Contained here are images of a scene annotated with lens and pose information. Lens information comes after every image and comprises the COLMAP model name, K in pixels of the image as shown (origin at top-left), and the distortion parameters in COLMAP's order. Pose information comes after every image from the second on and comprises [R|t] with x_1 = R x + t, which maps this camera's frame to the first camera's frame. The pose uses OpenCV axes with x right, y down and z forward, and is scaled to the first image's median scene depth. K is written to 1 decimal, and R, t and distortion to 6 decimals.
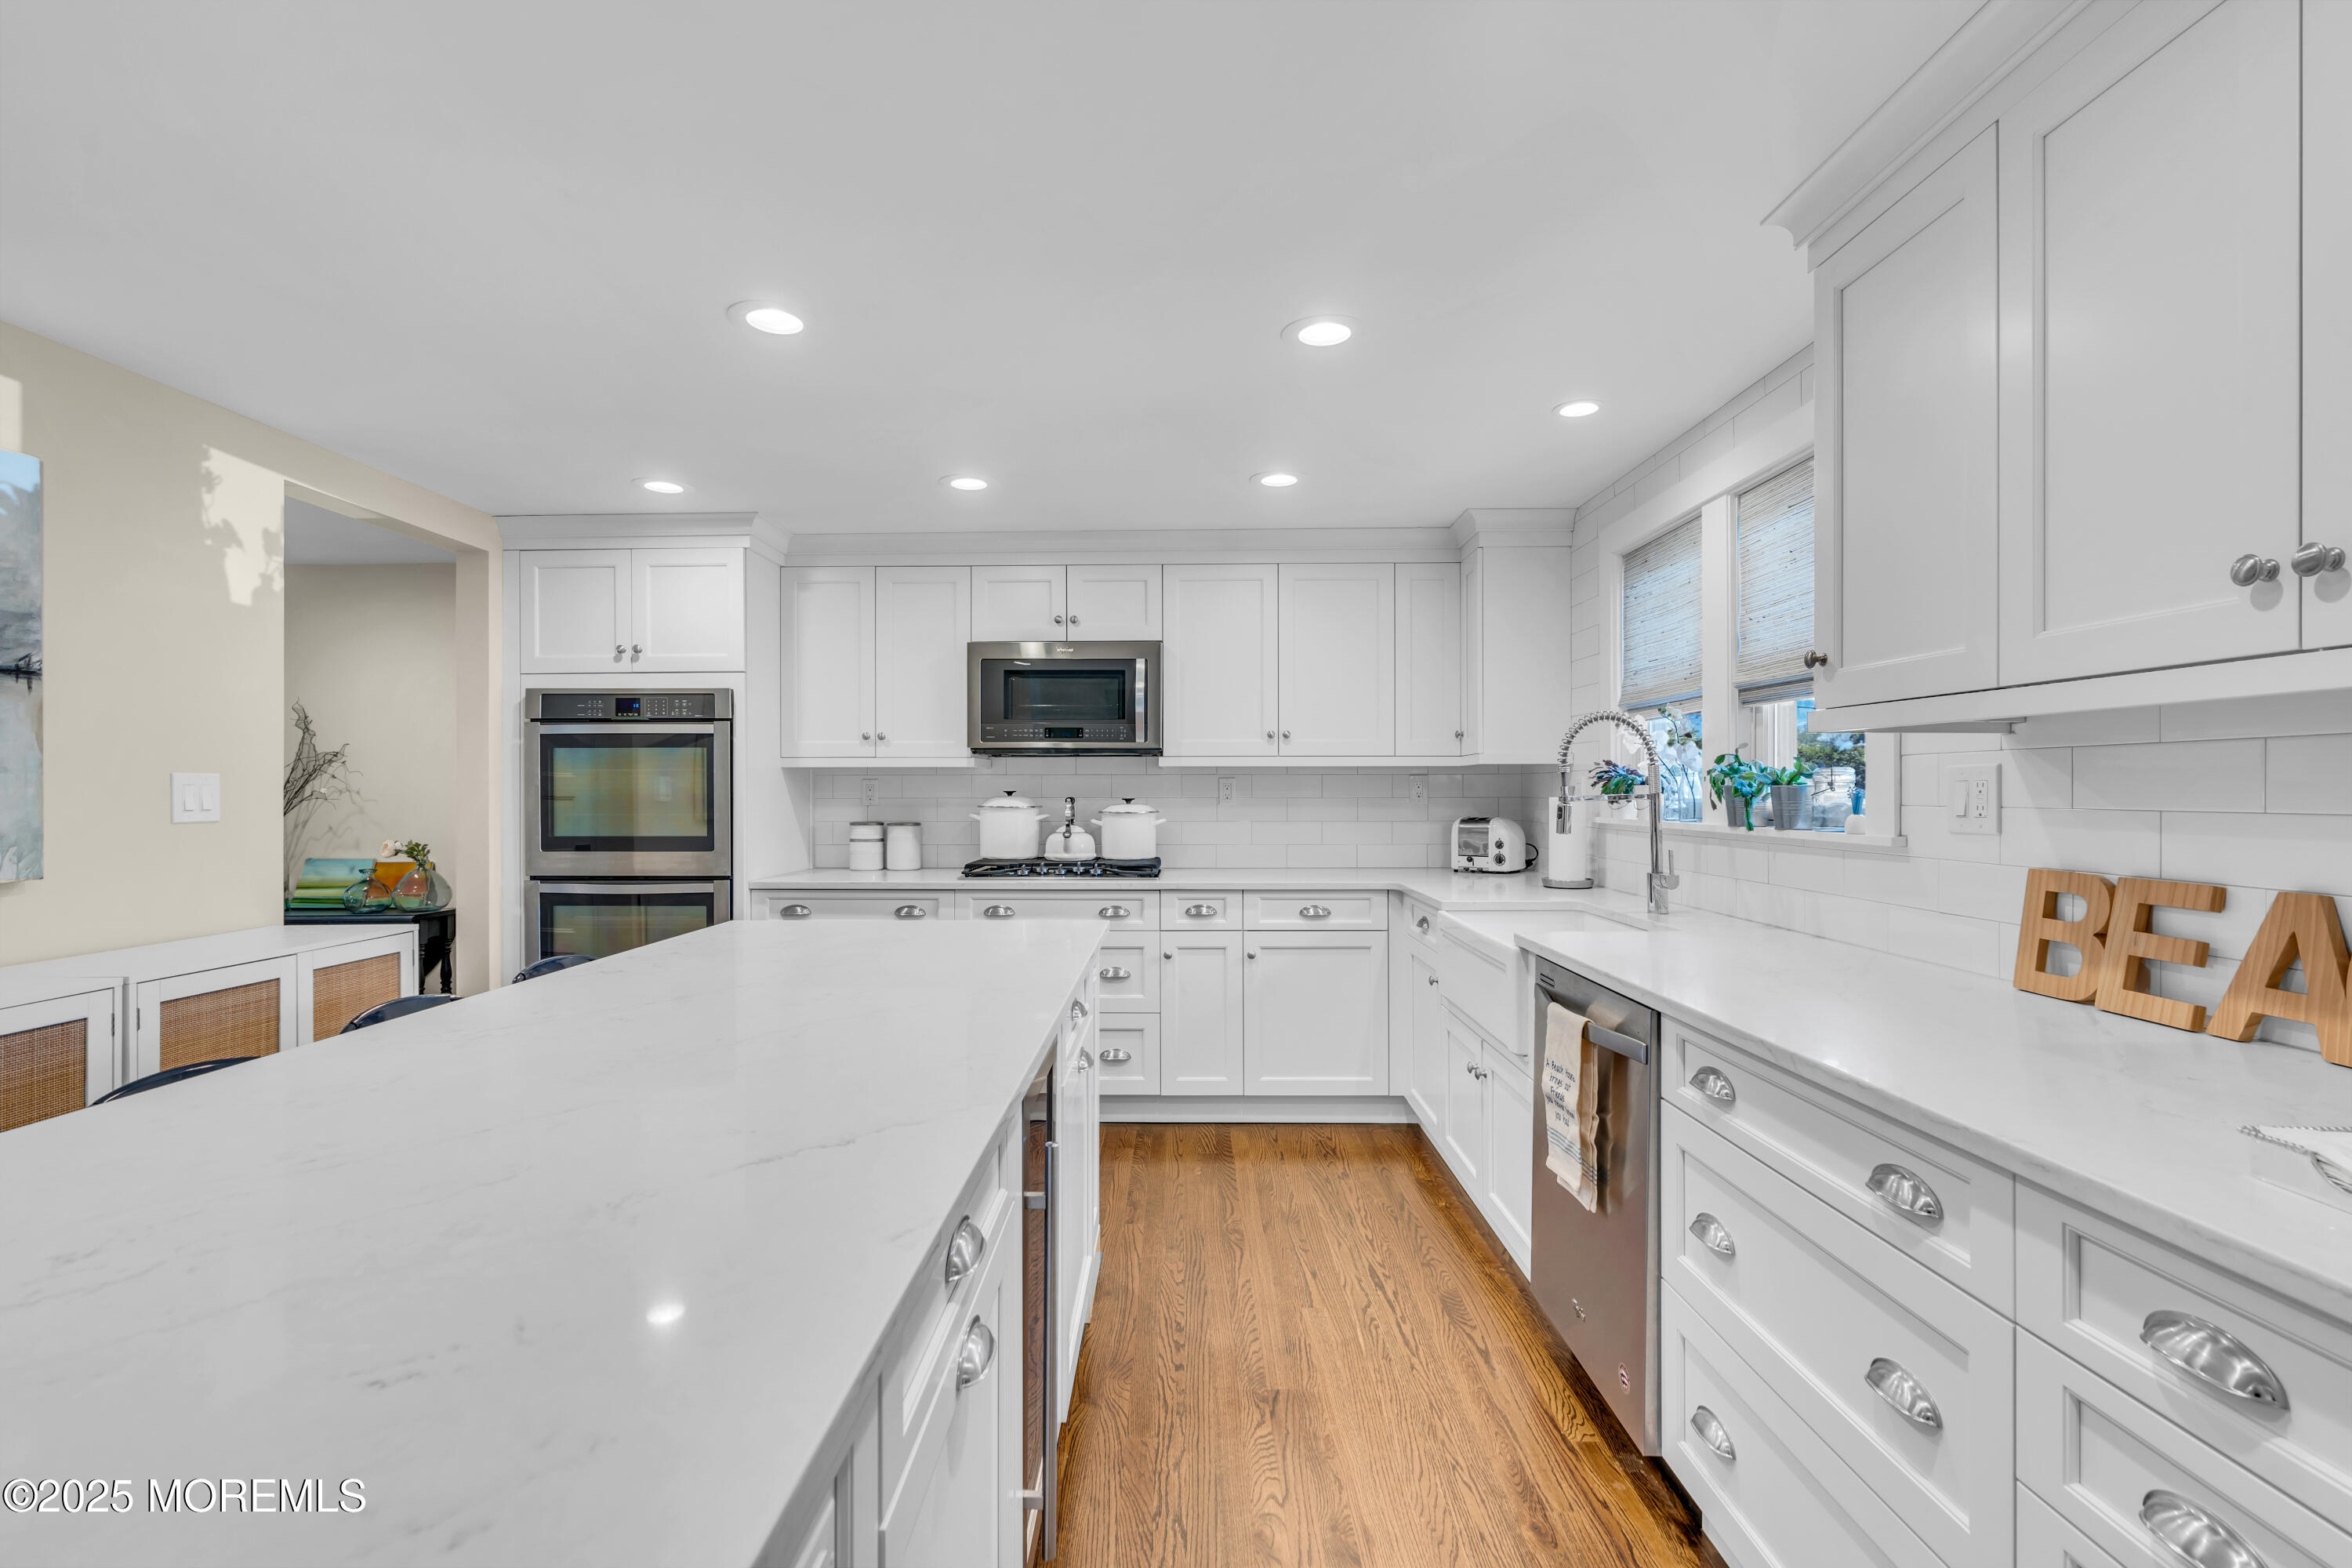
lens RADIAL K [[1061.3, 0, 1176.0], [0, 1061.3, 784.0], [0, 0, 1]] dist [-0.015270, 0.006204]
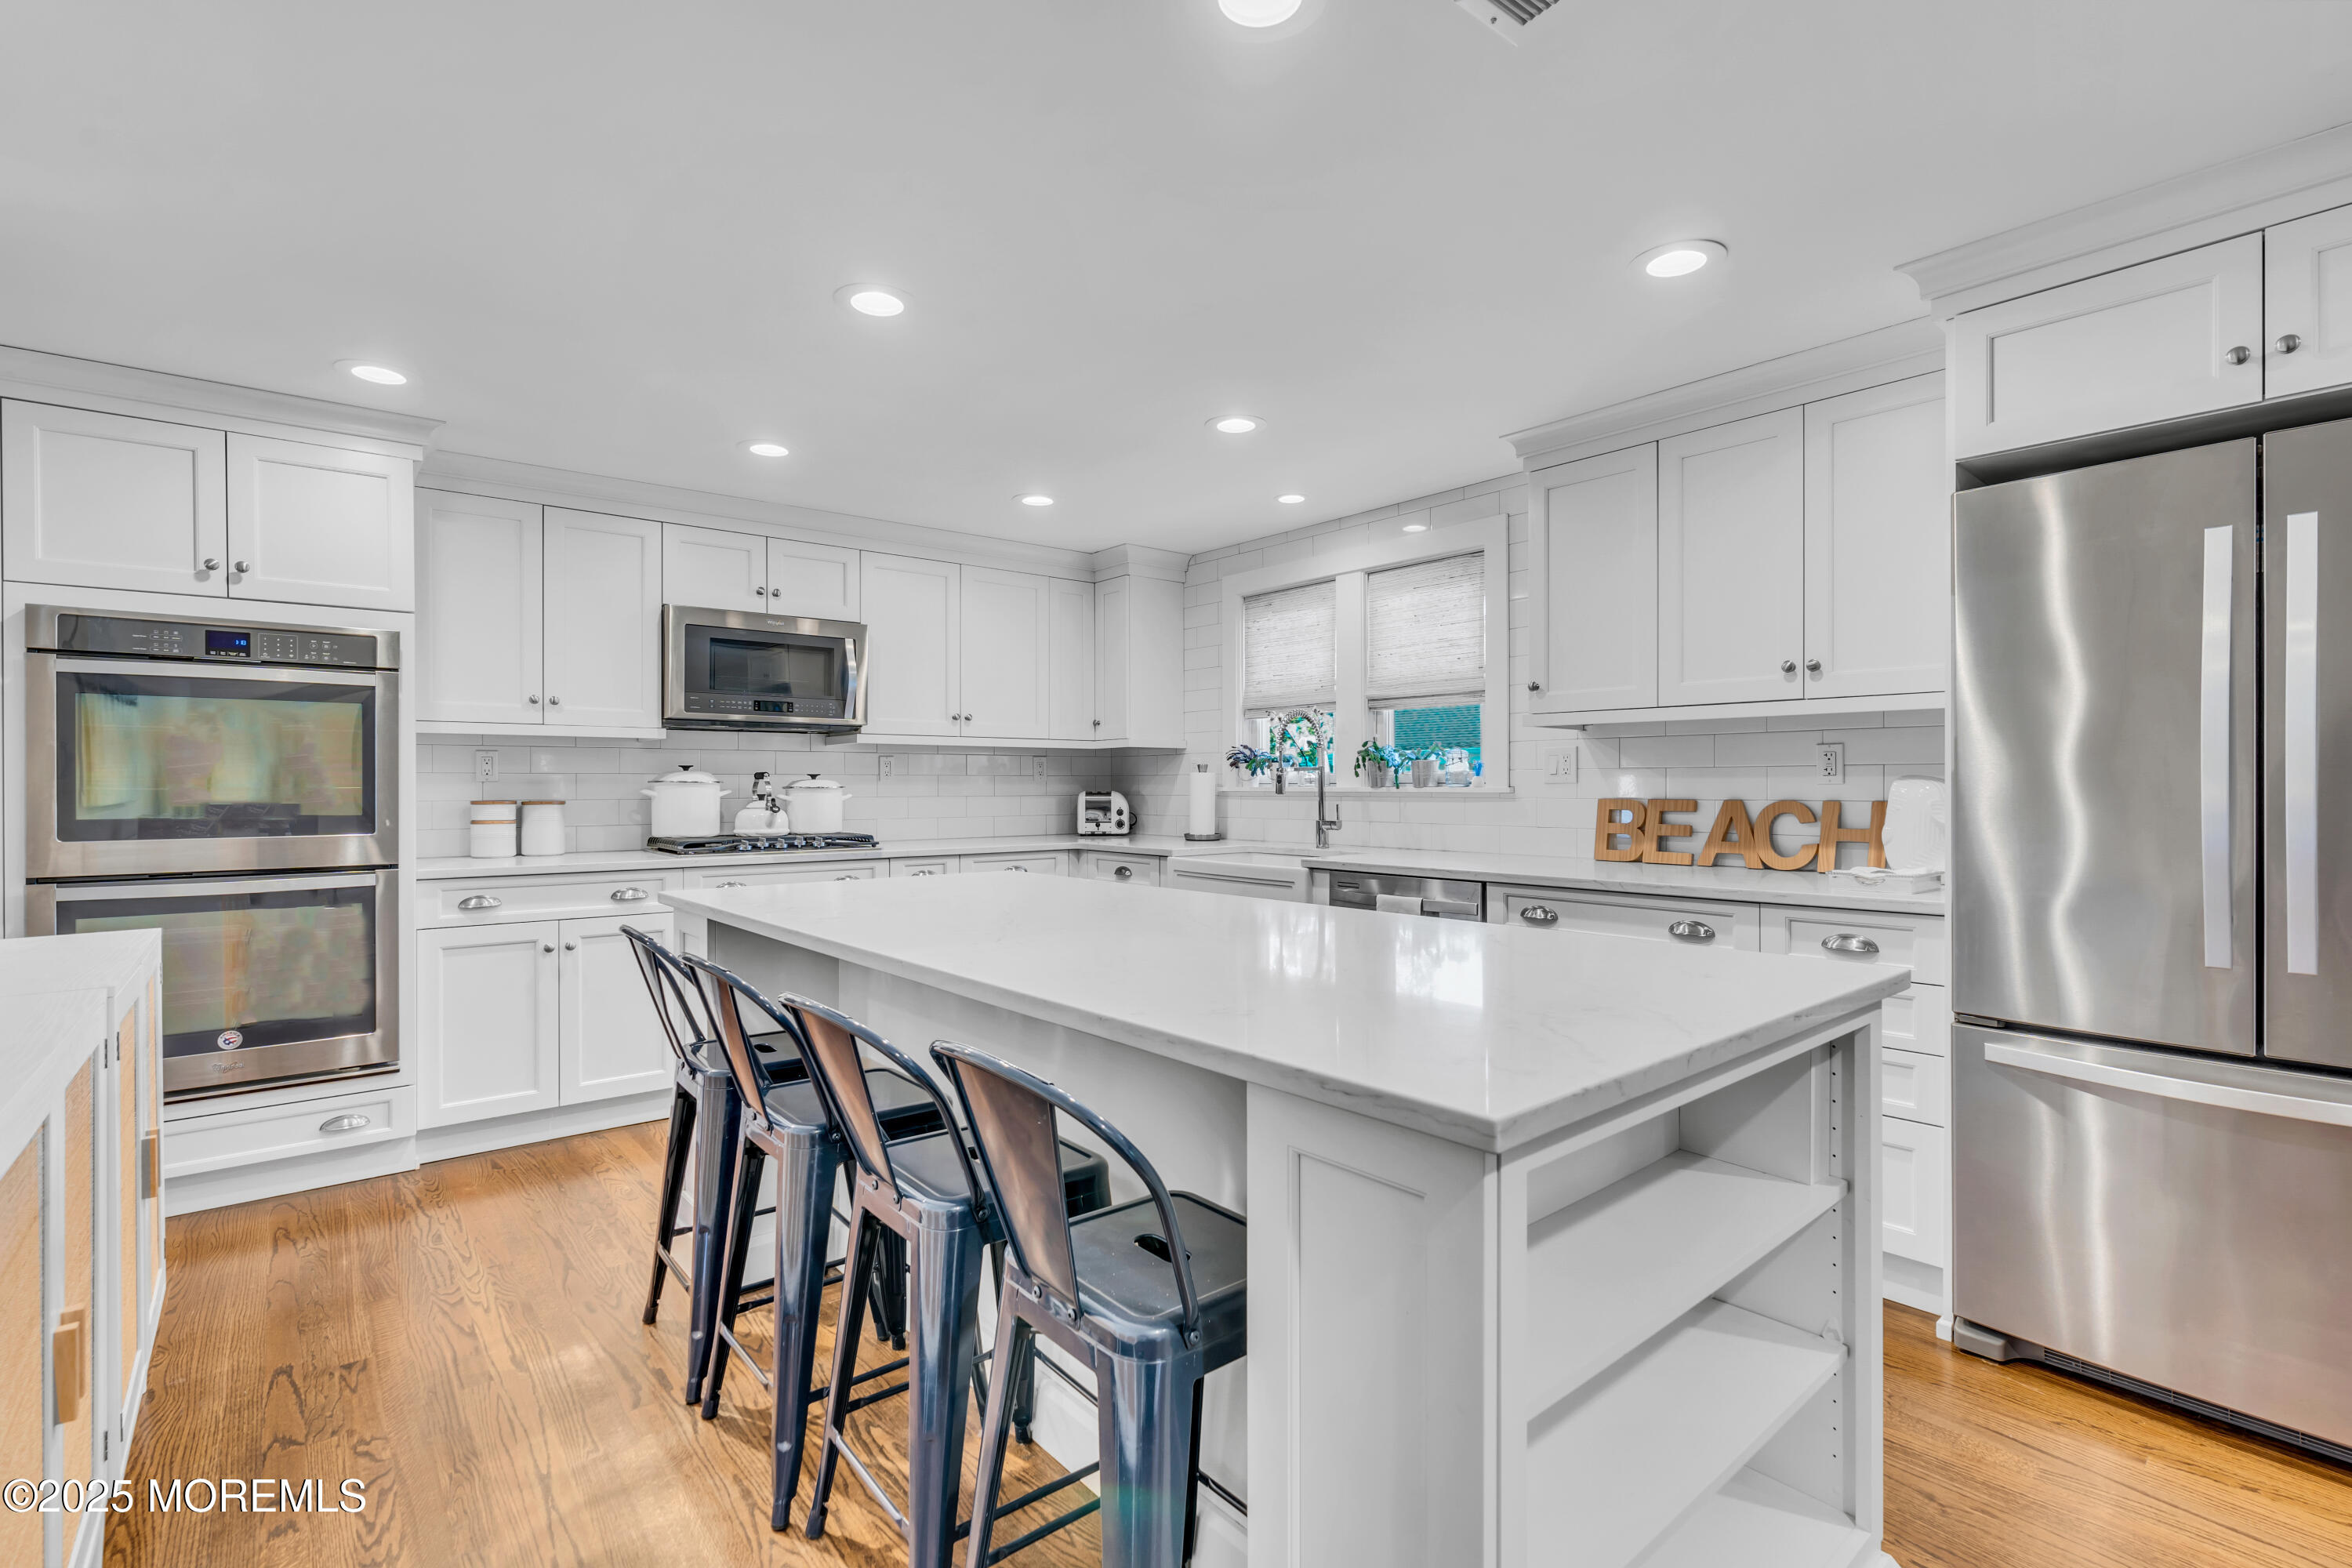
lens RADIAL K [[1061.3, 0, 1176.0], [0, 1061.3, 784.0], [0, 0, 1]] dist [-0.015270, 0.006204]
pose [[0.760200, 0.000769, 0.649688, -0.487951], [-0.002235, 0.999996, 0.001432, 0.023188], [-0.649685, -0.002541, 0.760199, 0.003103]]
